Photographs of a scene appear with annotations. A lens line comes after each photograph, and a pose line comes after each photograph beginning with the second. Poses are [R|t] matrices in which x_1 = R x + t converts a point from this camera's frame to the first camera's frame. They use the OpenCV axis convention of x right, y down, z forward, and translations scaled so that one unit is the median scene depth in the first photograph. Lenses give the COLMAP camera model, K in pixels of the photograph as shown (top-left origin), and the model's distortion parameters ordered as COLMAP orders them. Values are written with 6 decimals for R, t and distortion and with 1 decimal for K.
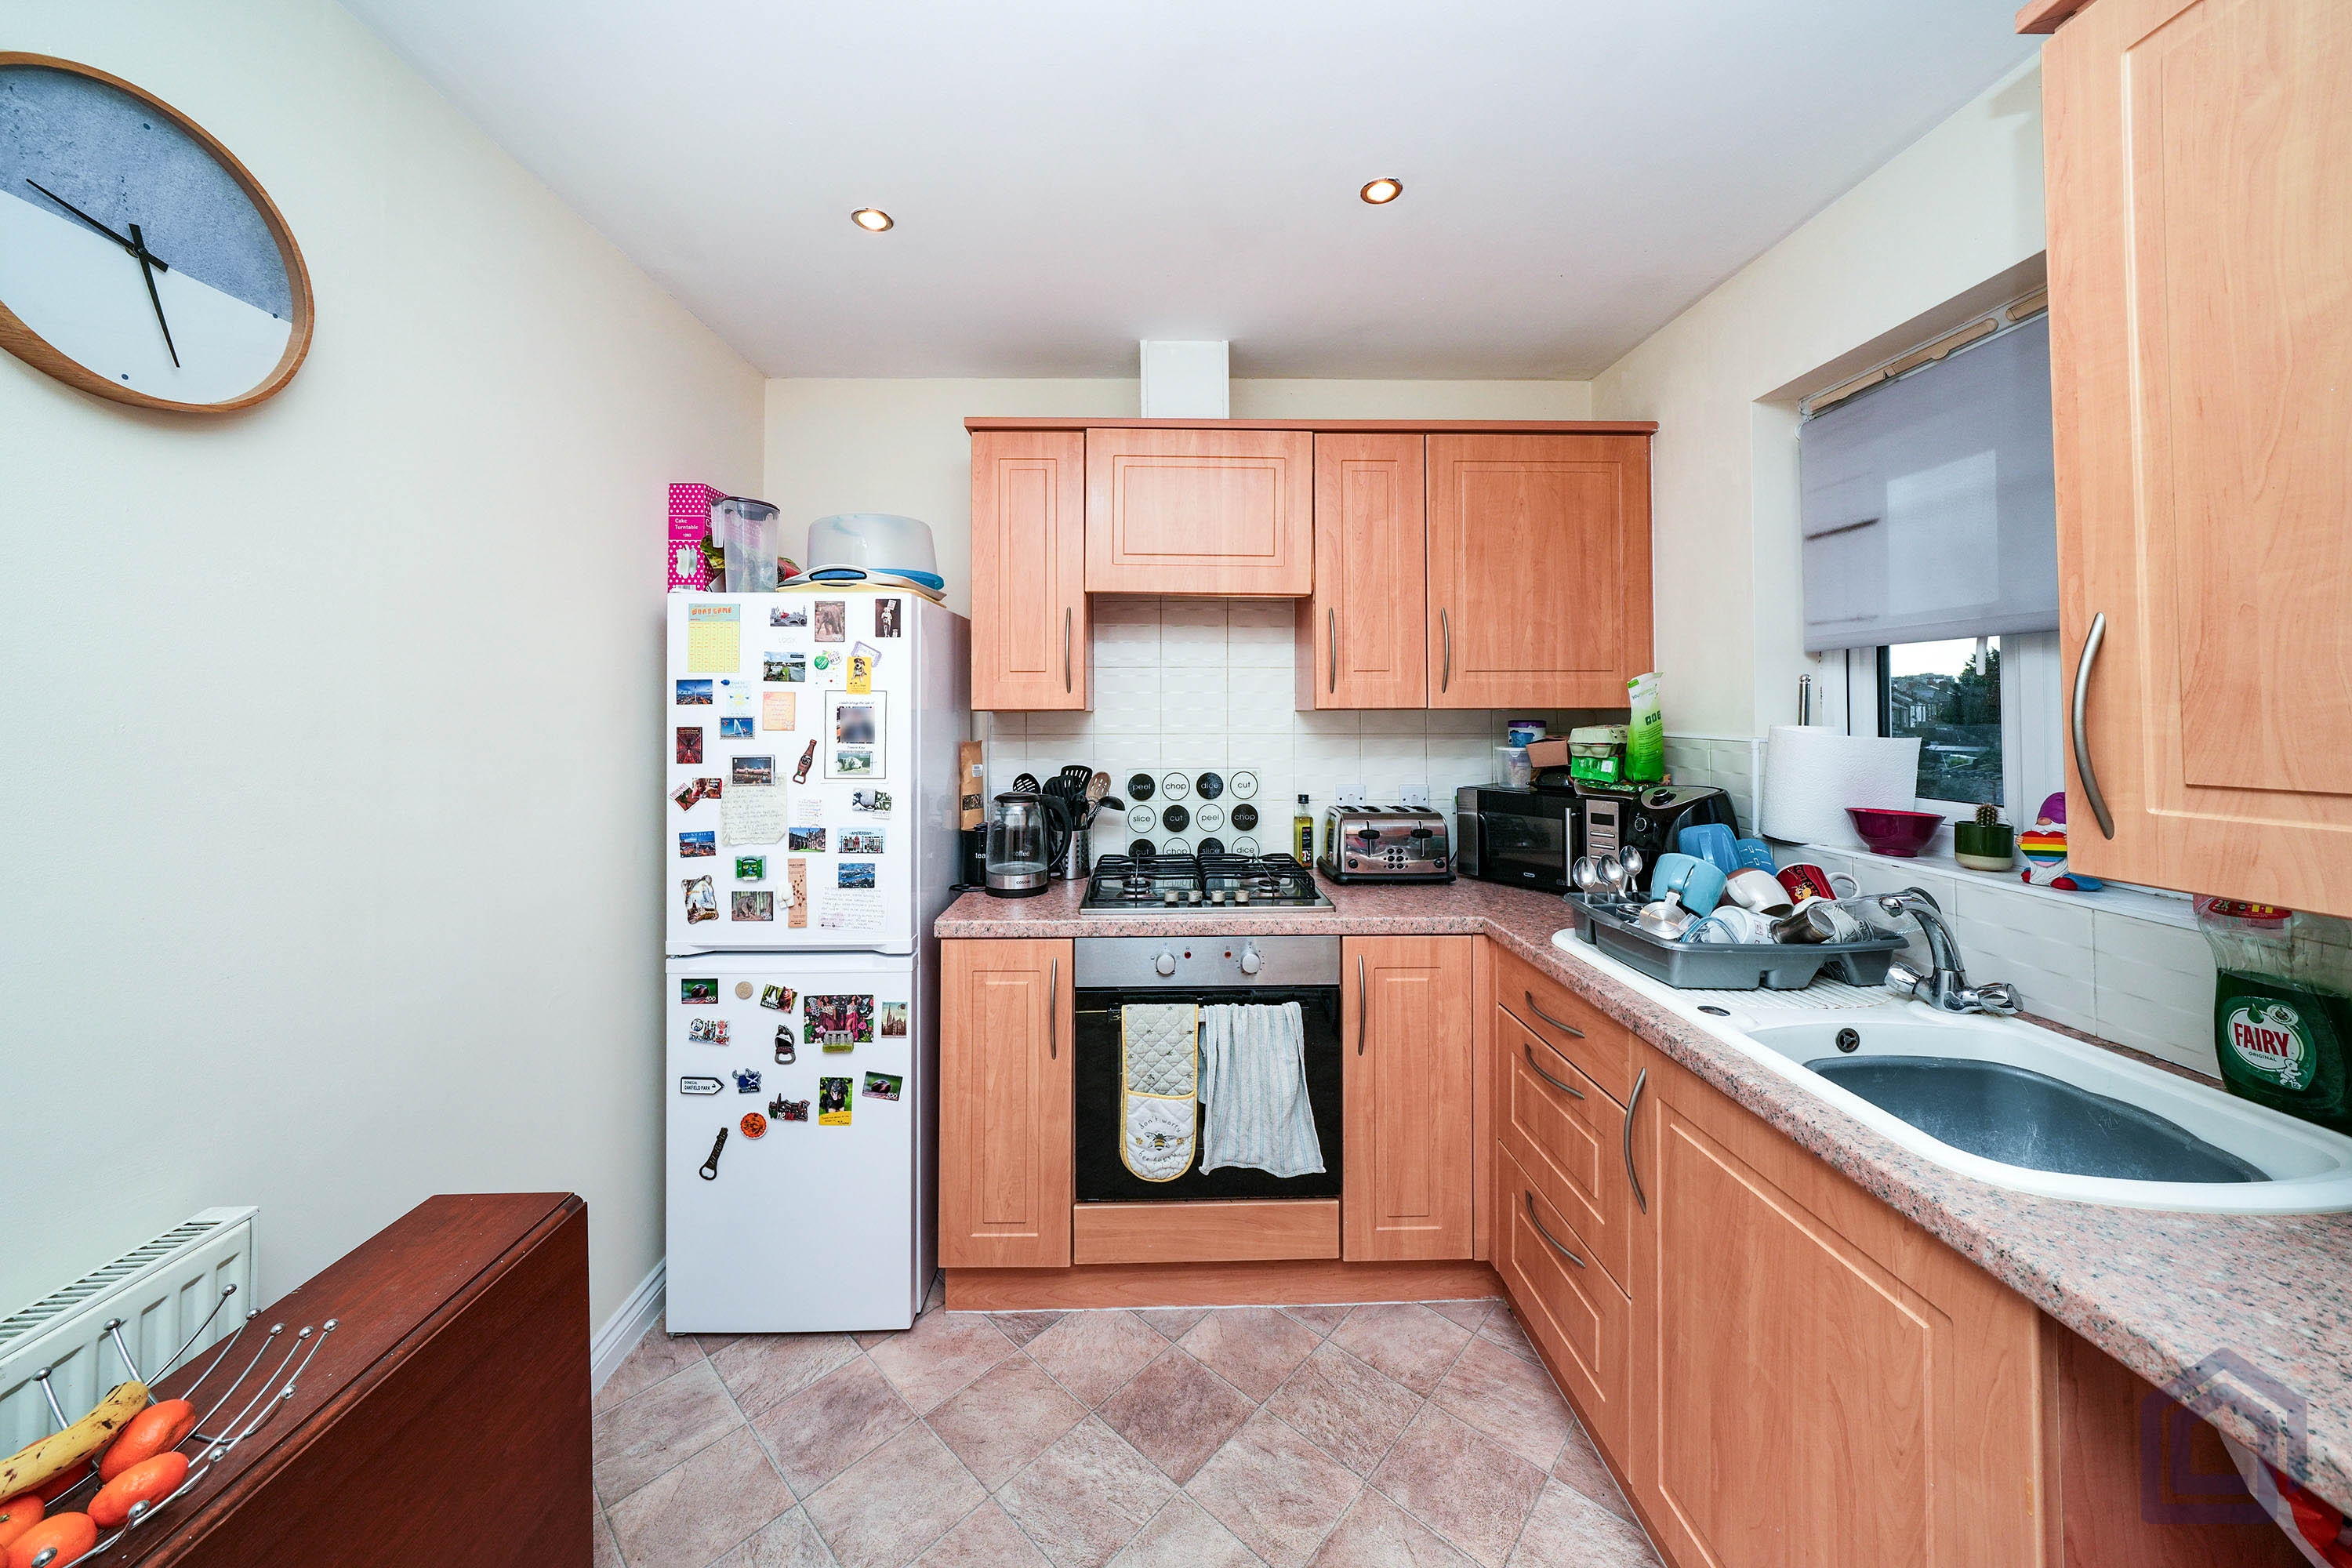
lens RADIAL K [[822.3, 0, 1172.3], [0, 822.3, 689.9], [0, 0, 1]] dist [-0.012658, 0.001787]
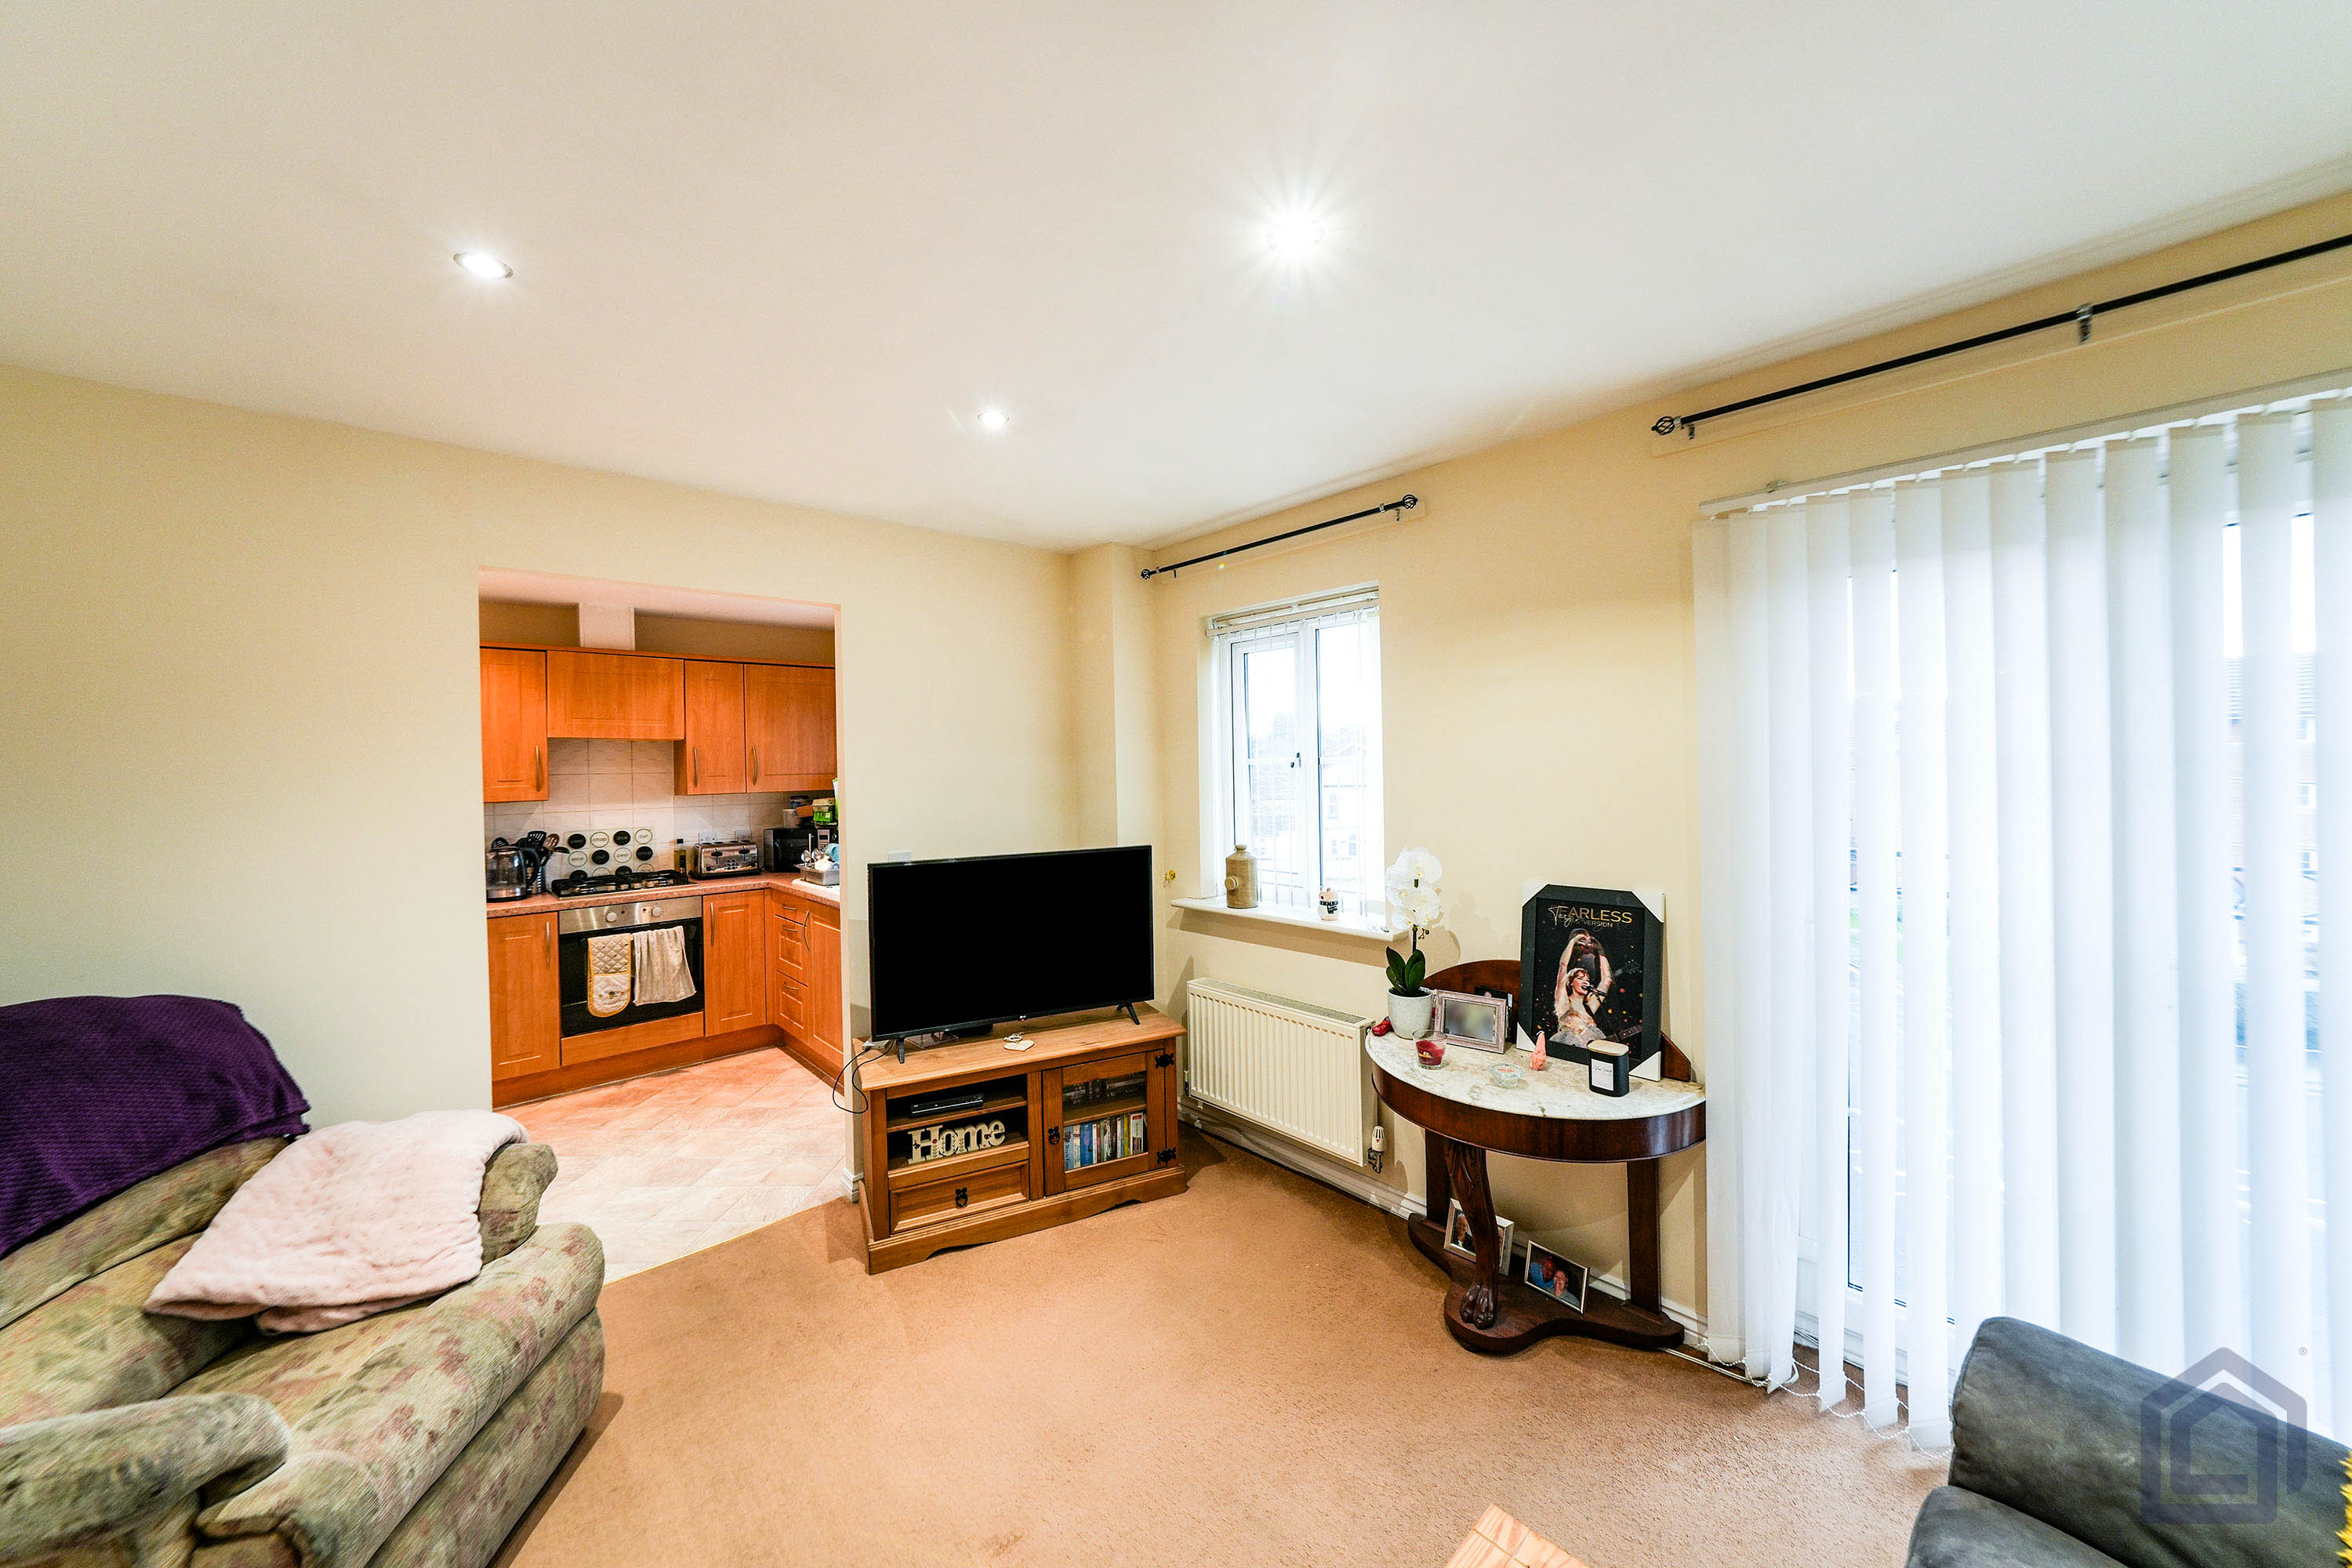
lens RADIAL K [[822.3, 0, 1174.1], [0, 822.3, 765.5], [0, 0, 1]] dist [-0.012658, 0.001787]
pose [[0.748060, -0.014148, 0.663480, -0.303317], [0.003848, 0.999848, 0.016983, -0.090611], [-0.663620, -0.010151, 0.748001, -1.497760]]
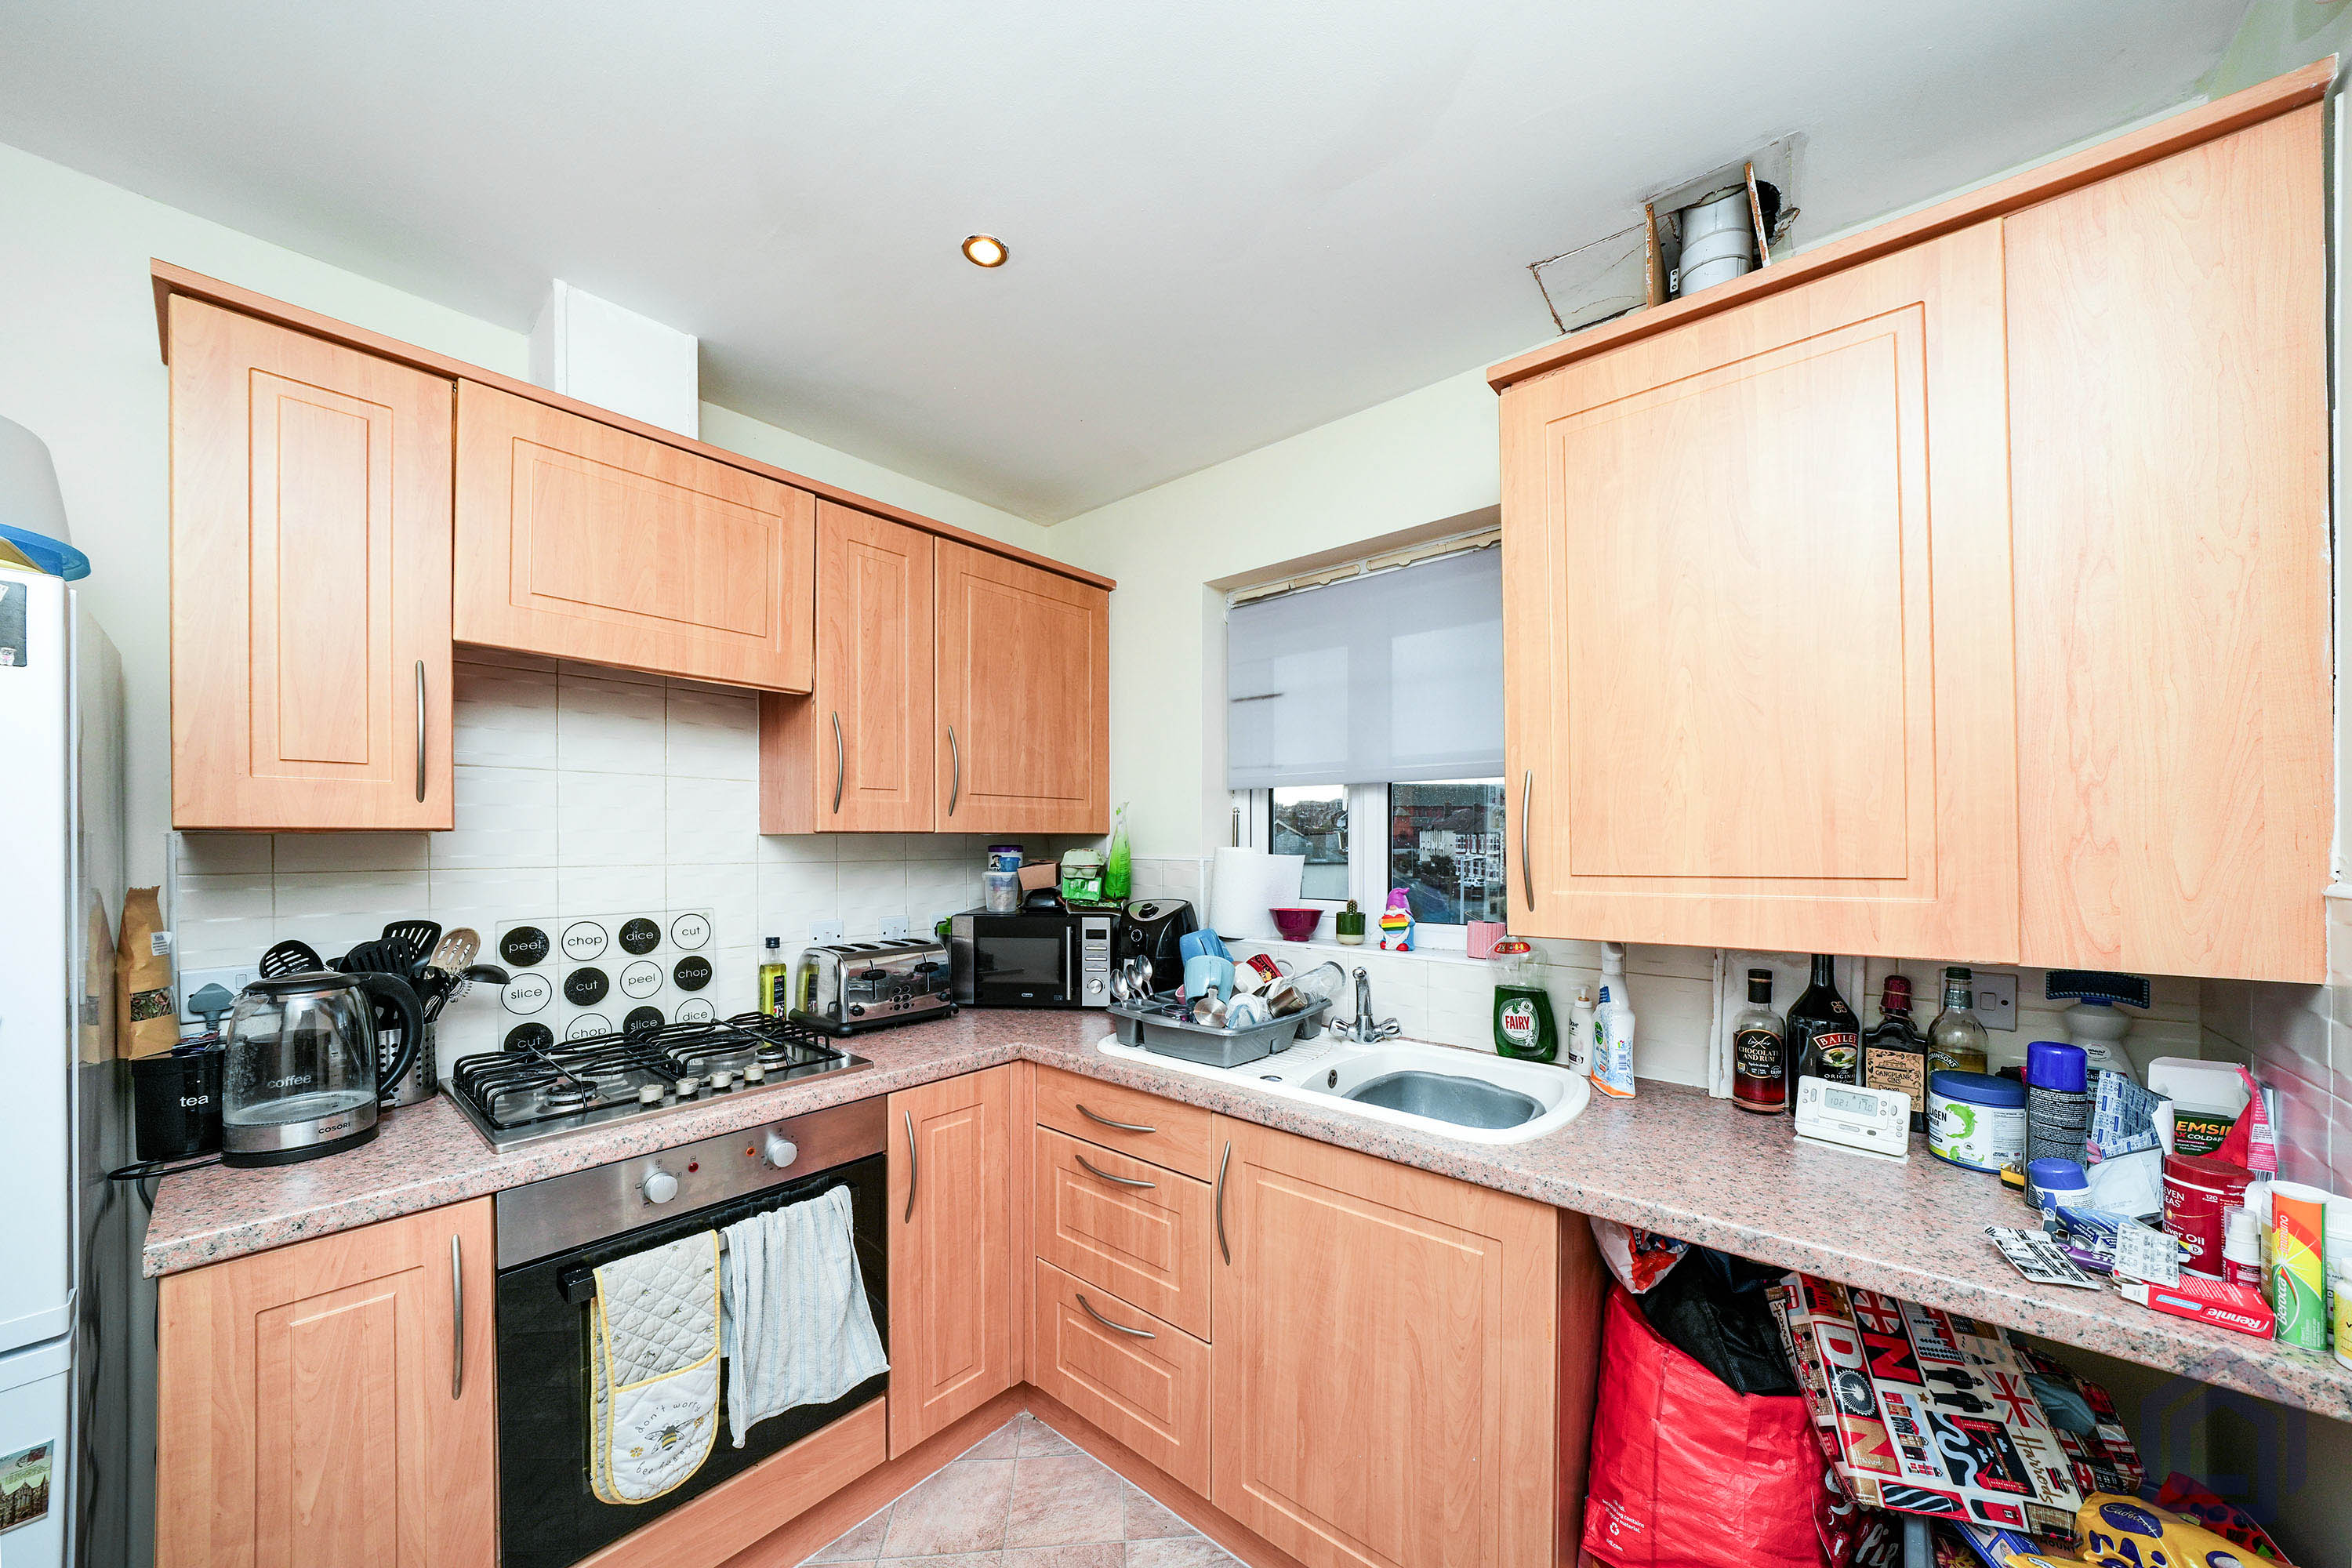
lens RADIAL K [[822.3, 0, 1183.4], [0, 822.3, 842.3], [0, 0, 1]] dist [-0.012658, 0.001787]
pose [[0.660948, -0.001500, 0.750430, -0.226480], [-0.018804, 0.999651, 0.018561, 0.012598], [-0.750196, -0.026379, 0.660689, 0.193292]]
